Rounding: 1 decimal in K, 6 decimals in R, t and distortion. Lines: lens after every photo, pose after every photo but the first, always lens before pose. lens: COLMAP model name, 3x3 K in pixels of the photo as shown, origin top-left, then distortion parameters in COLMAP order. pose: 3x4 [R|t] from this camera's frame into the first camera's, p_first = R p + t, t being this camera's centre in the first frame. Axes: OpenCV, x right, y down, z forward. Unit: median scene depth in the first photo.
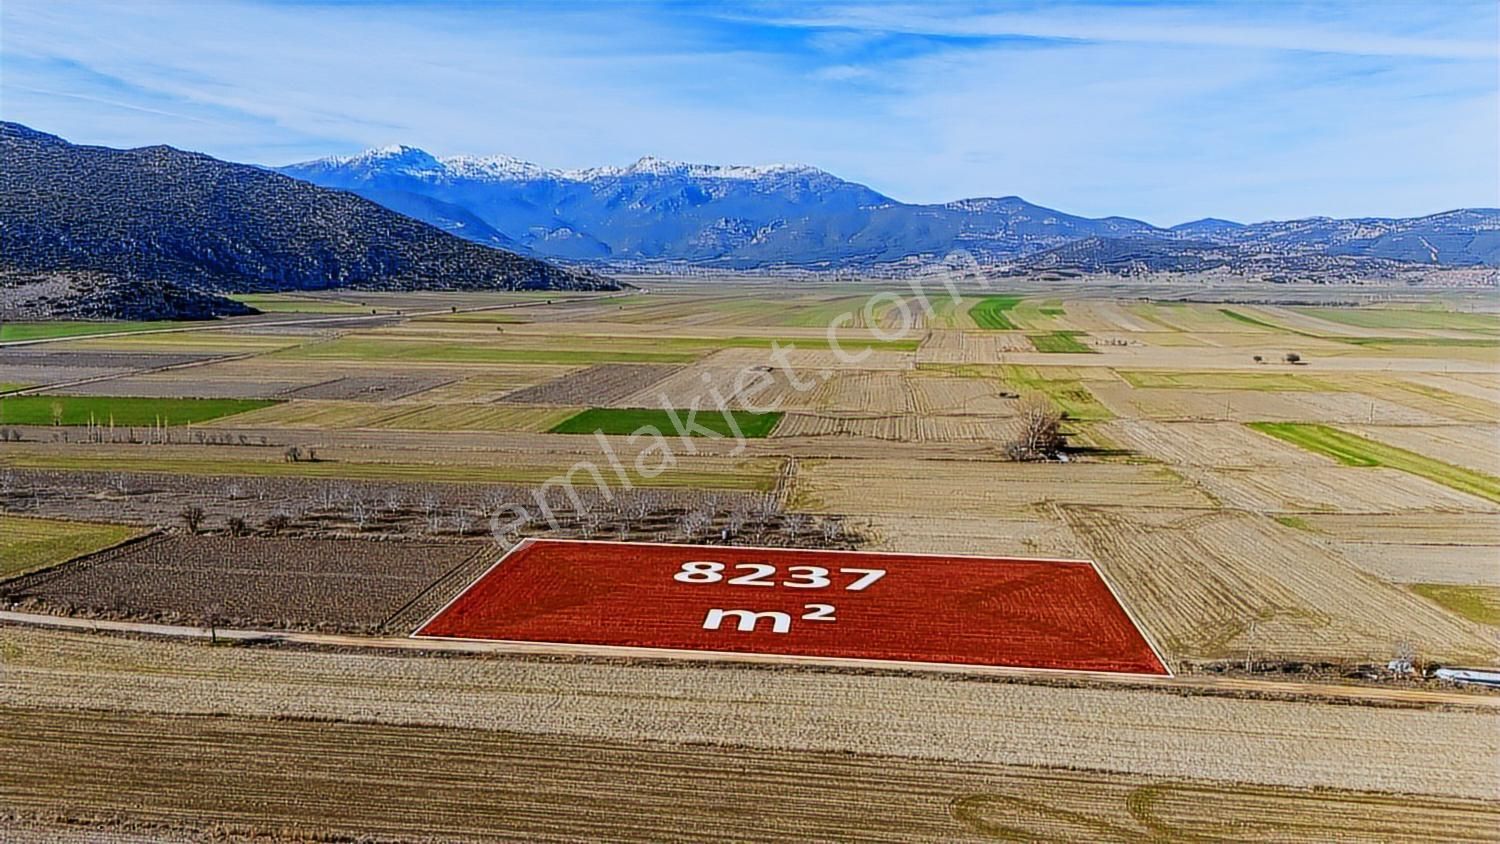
lens RADIAL K [[1091.9, 0, 748.0], [0, 1091.9, 424.2], [0, 0, 1]] dist [0.089066, -0.091979]
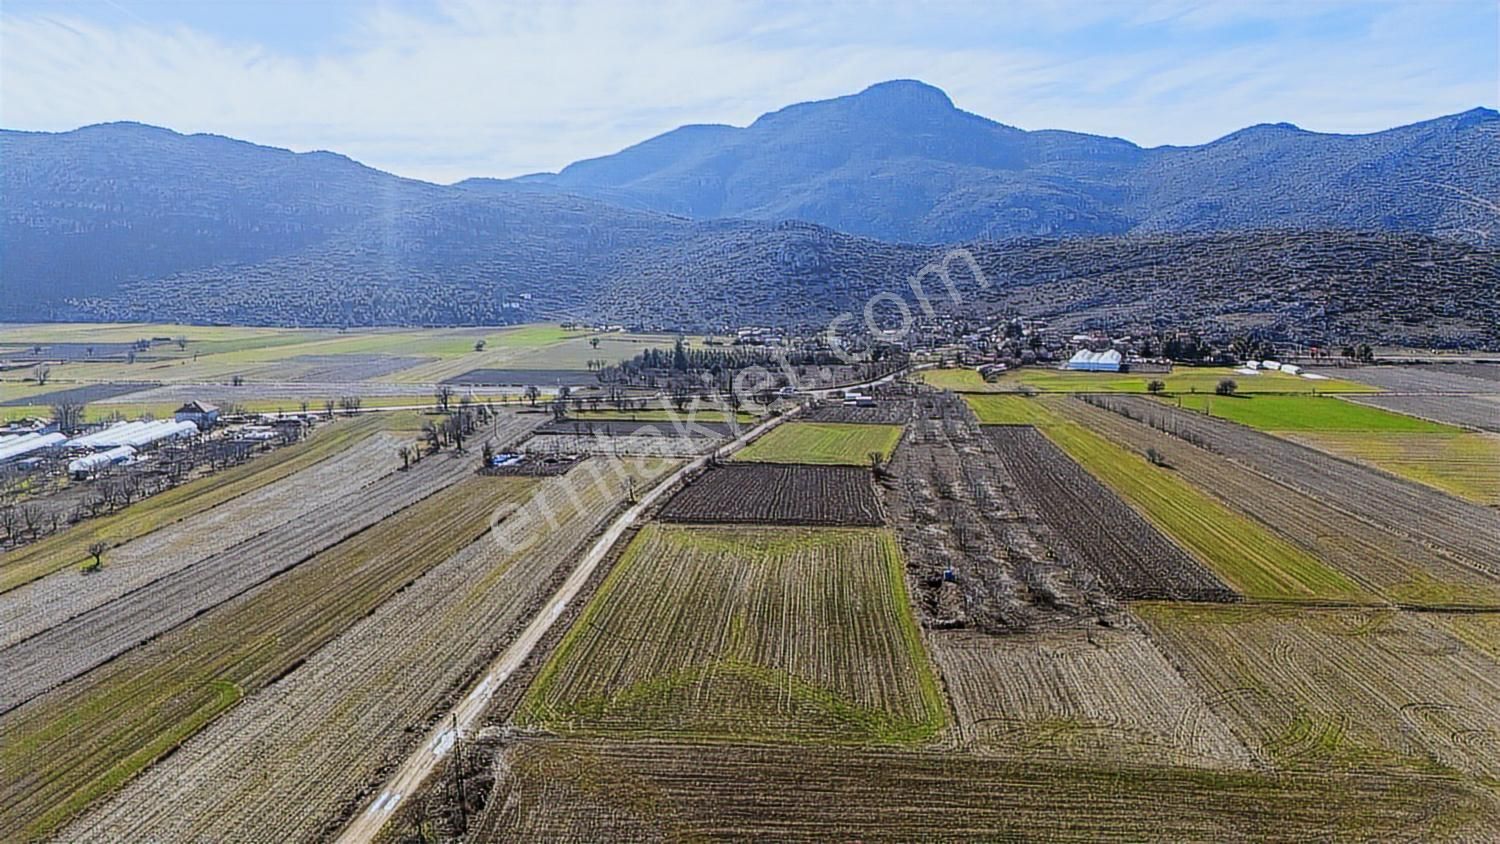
lens RADIAL K [[1091.9, 0, 748.0], [0, 1091.9, 424.2], [0, 0, 1]] dist [0.089066, -0.091979]
pose [[0.027101, 0.129317, -0.991233, 0.098684], [-0.144064, 0.981751, 0.124141, -0.012308], [0.989197, 0.139437, 0.045237, 0.092906]]
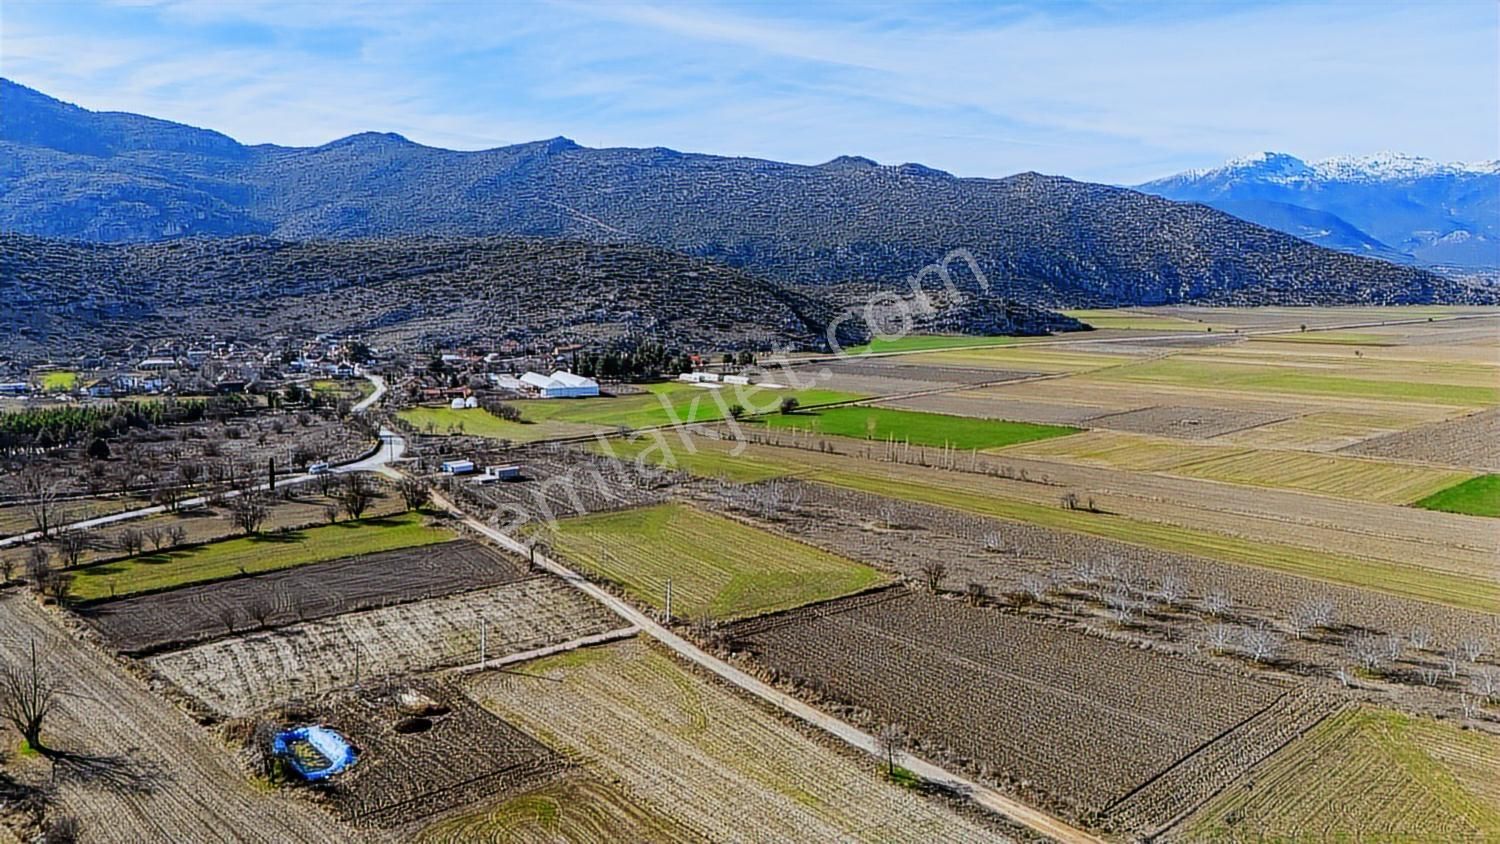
lens RADIAL K [[1092.7, 0, 748.5], [0, 1092.7, 428.3], [0, 0, 1]] dist [0.077083, -0.073745]
pose [[0.748017, 0.079152, -0.658942, -0.005857], [-0.085335, 0.996092, 0.022780, -0.004487], [0.658170, 0.039191, 0.751849, 0.029863]]
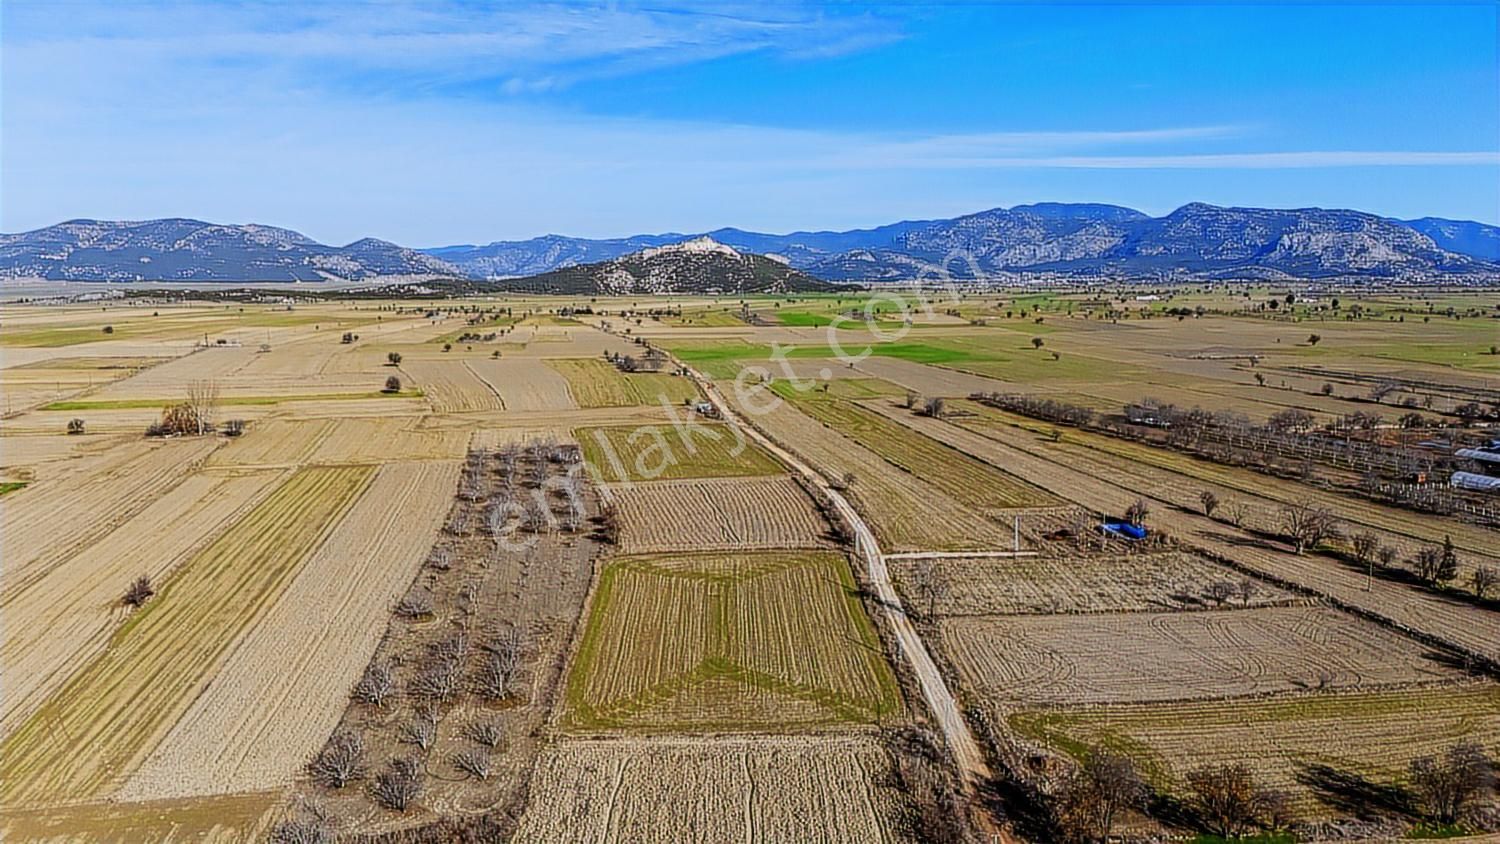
lens RADIAL K [[1092.7, 0, 748.5], [0, 1092.7, 428.3], [0, 0, 1]] dist [0.077083, -0.073745]
pose [[-0.293286, -0.144985, 0.944967, -0.173467], [0.135307, 0.972189, 0.191156, -0.021092], [-0.946401, 0.183924, -0.265512, 0.135082]]
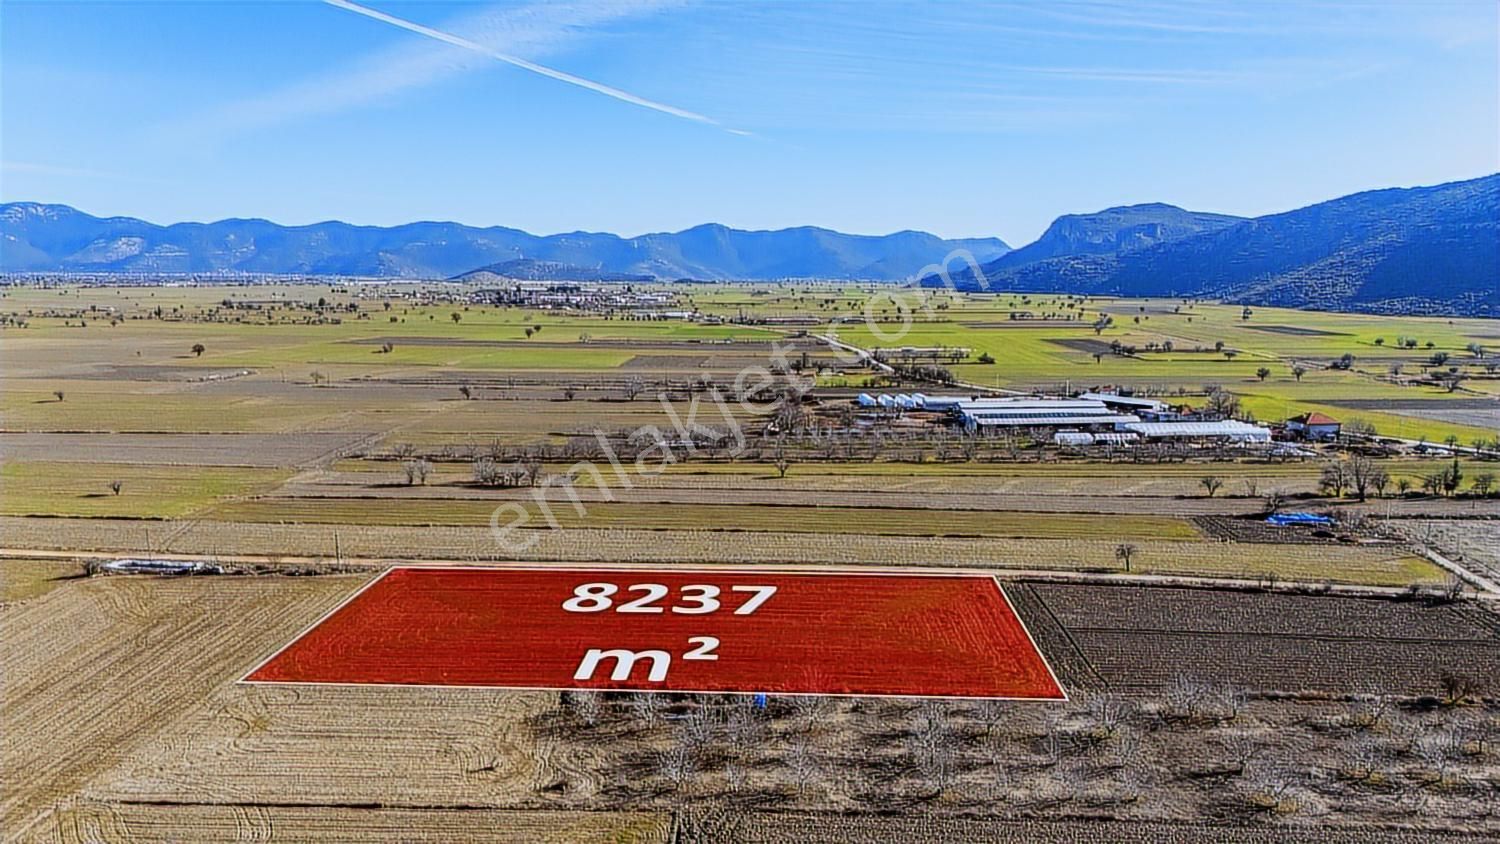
lens RADIAL K [[1091.9, 0, 748.0], [0, 1091.9, 424.2], [0, 0, 1]] dist [0.089066, -0.091979]
pose [[-0.998607, -0.006273, -0.052383, 0.002377], [-0.020545, 0.960767, 0.276594, -0.026462], [0.048593, 0.277285, -0.959558, 0.184616]]
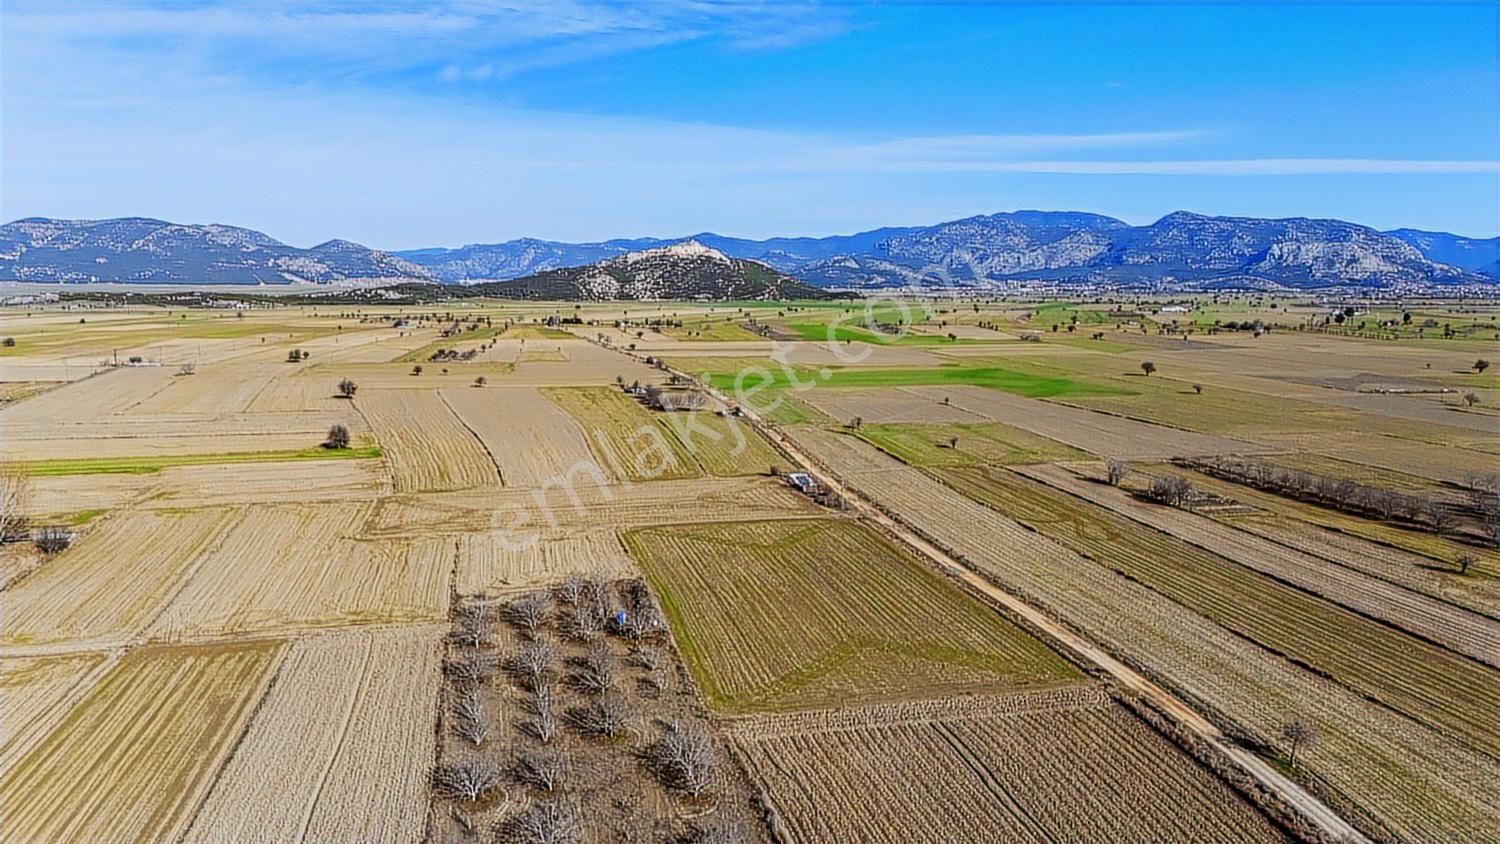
lens RADIAL K [[1092.7, 0, 748.5], [0, 1092.7, 428.3], [0, 0, 1]] dist [0.077083, -0.073745]
pose [[-0.315958, -0.141462, 0.938168, -0.090988], [0.126549, 0.973703, 0.189440, -0.020032], [-0.940296, 0.178580, -0.289748, 0.132355]]
